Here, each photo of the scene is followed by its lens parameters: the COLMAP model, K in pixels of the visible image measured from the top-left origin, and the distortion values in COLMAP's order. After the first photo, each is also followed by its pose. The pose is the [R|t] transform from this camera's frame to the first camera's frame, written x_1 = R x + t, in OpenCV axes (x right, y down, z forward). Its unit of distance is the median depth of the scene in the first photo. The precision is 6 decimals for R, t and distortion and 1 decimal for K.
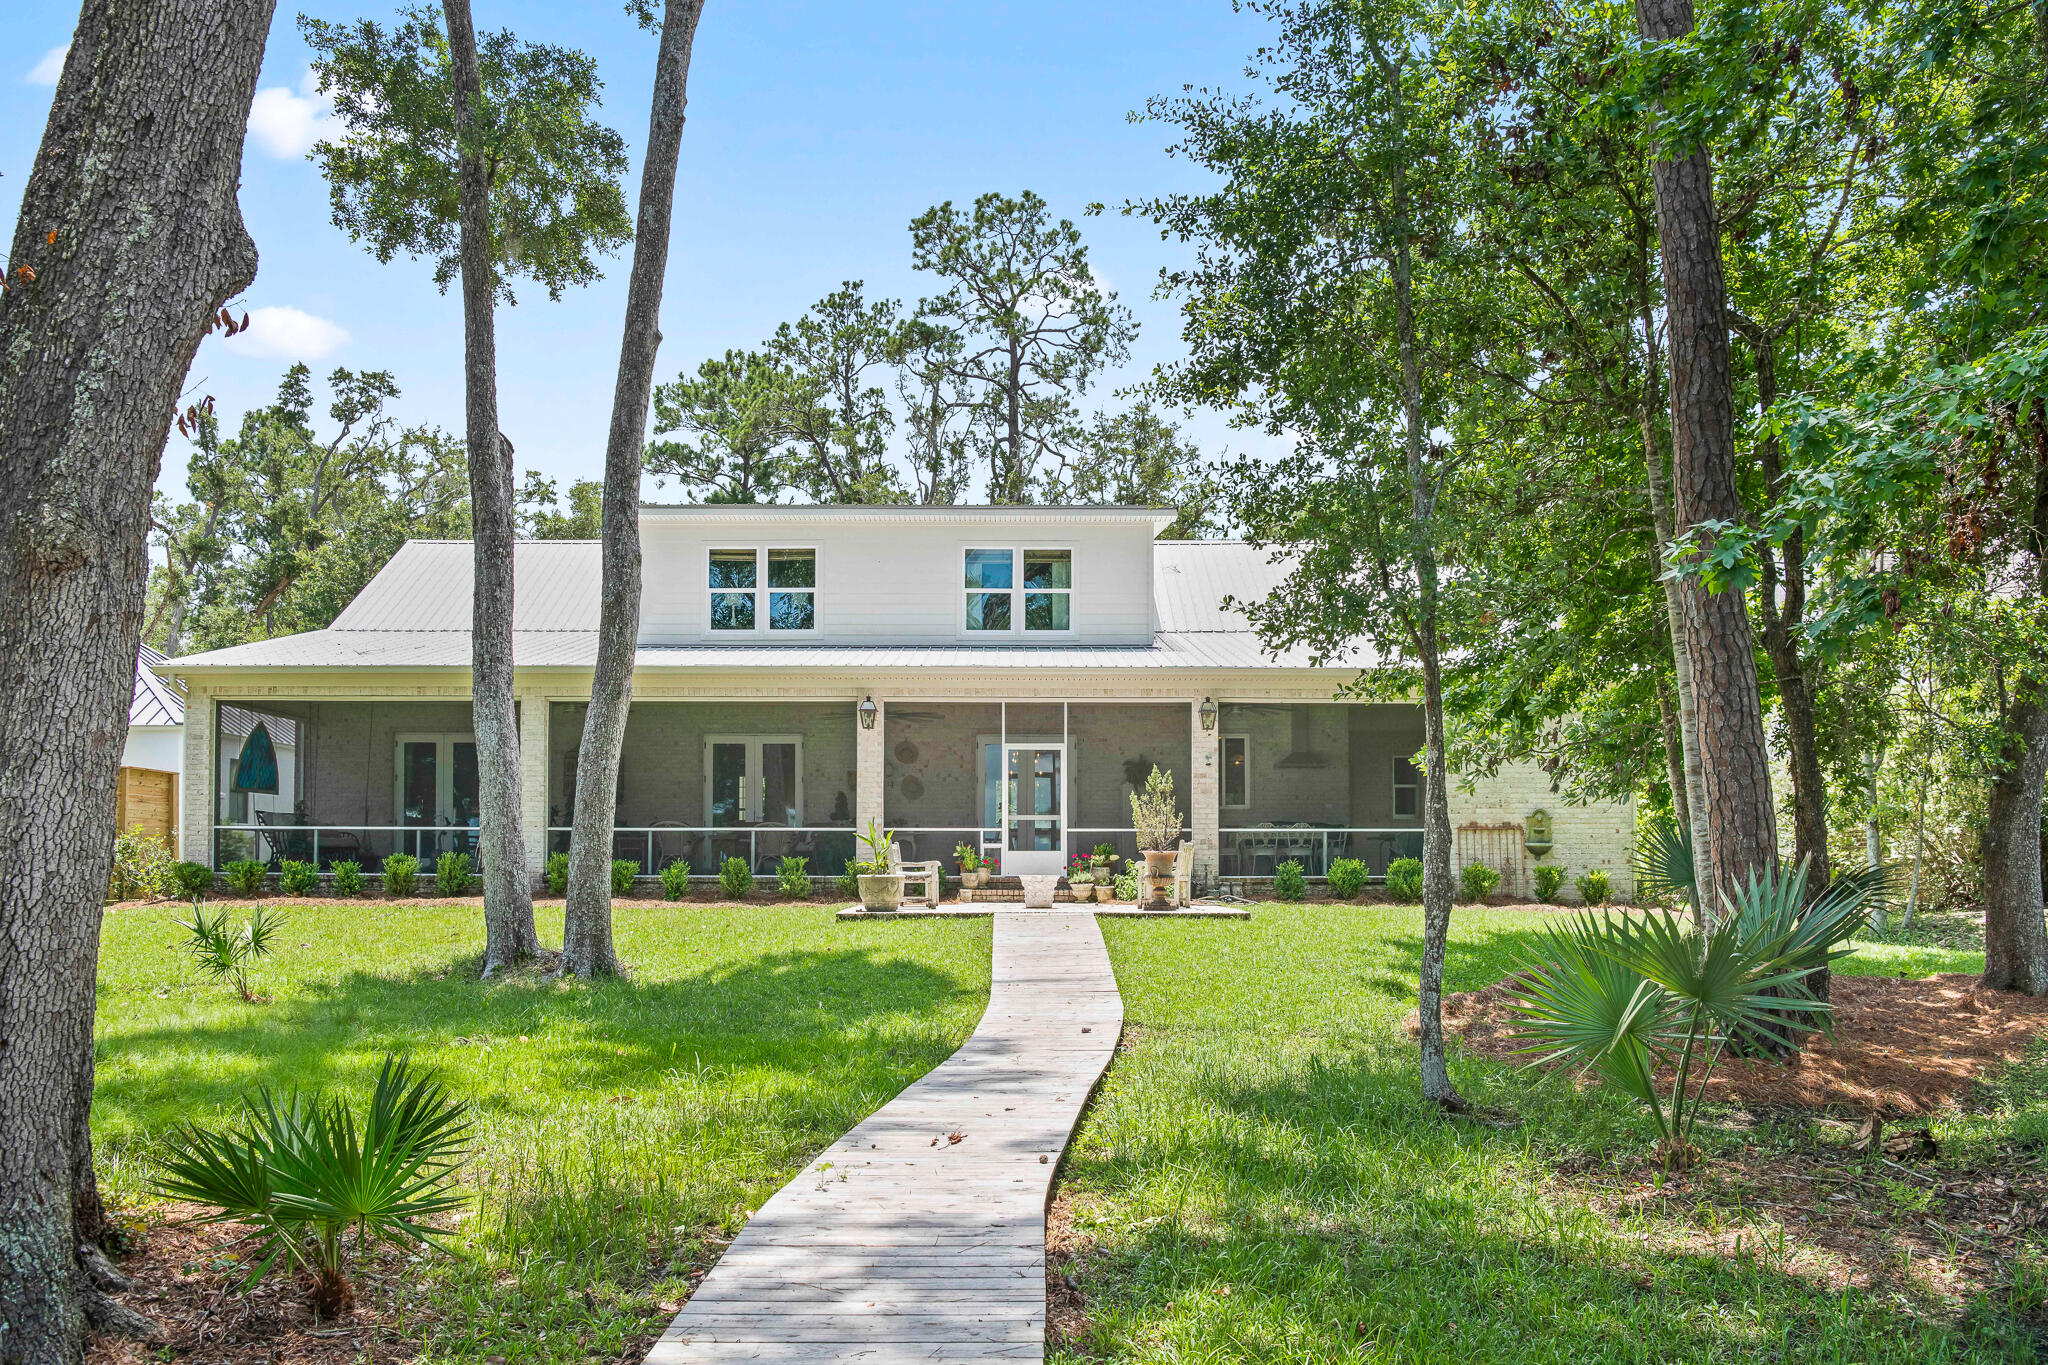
lens RADIAL K [[1802.2, 0, 1023.1], [0, 1802.2, 678.3], [0, 0, 1]] dist [0.000990, 0.002590]
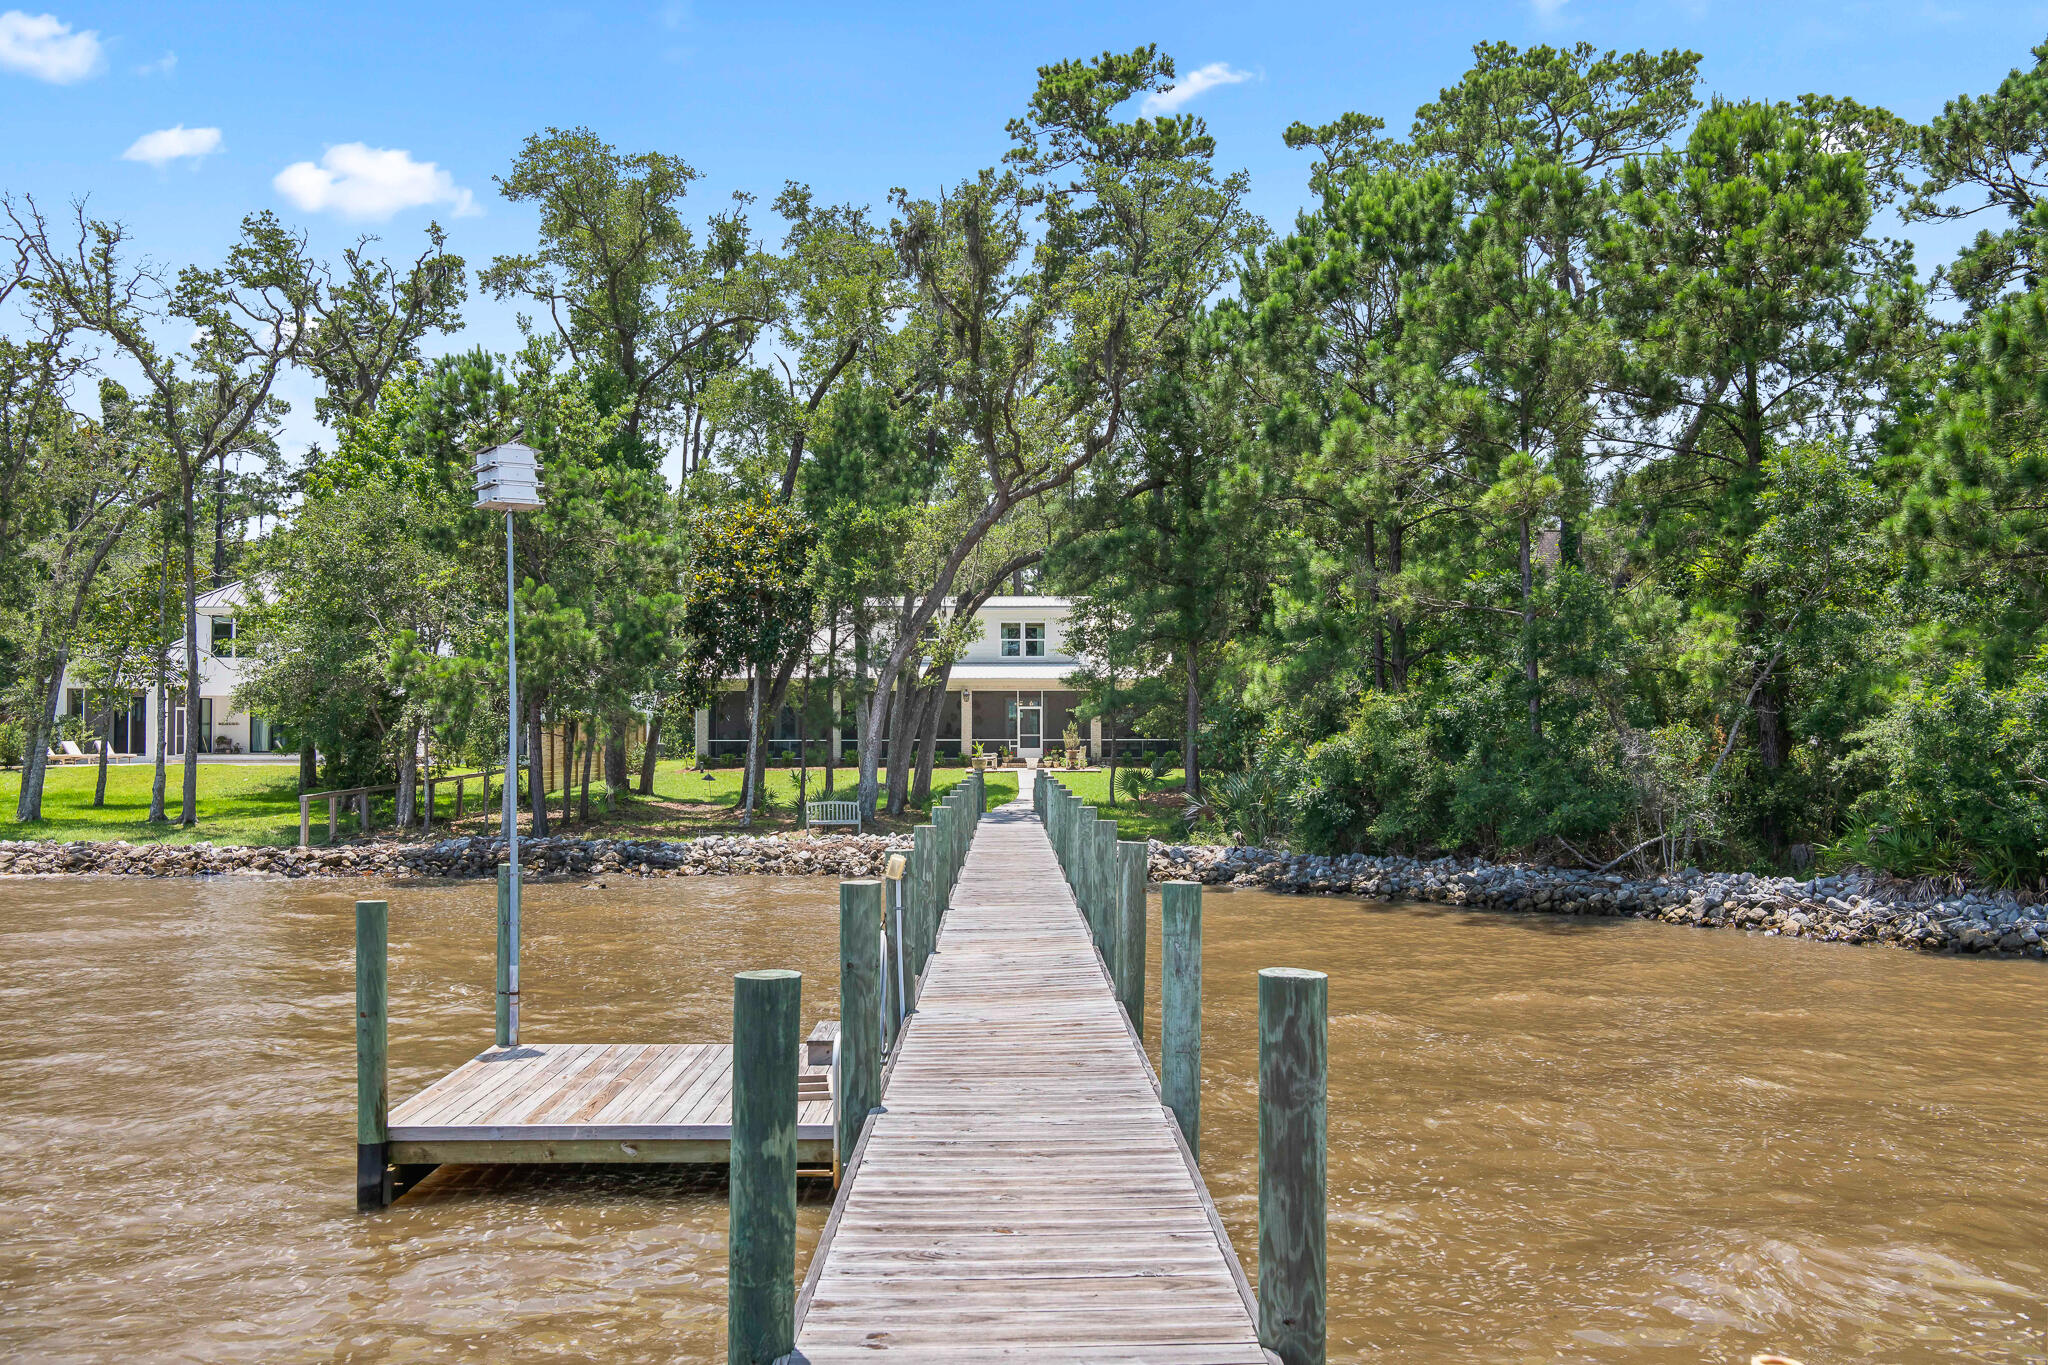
lens RADIAL K [[1853.3, 0, 986.3], [0, 1853.3, 703.4], [0, 0, 1]] dist [-0.012170, -0.001329]
pose [[0.999866, -0.006089, -0.015226, -0.015516], [0.007447, 0.995841, 0.090801, -0.210600], [0.014609, -0.090902, 0.995753, -1.654154]]
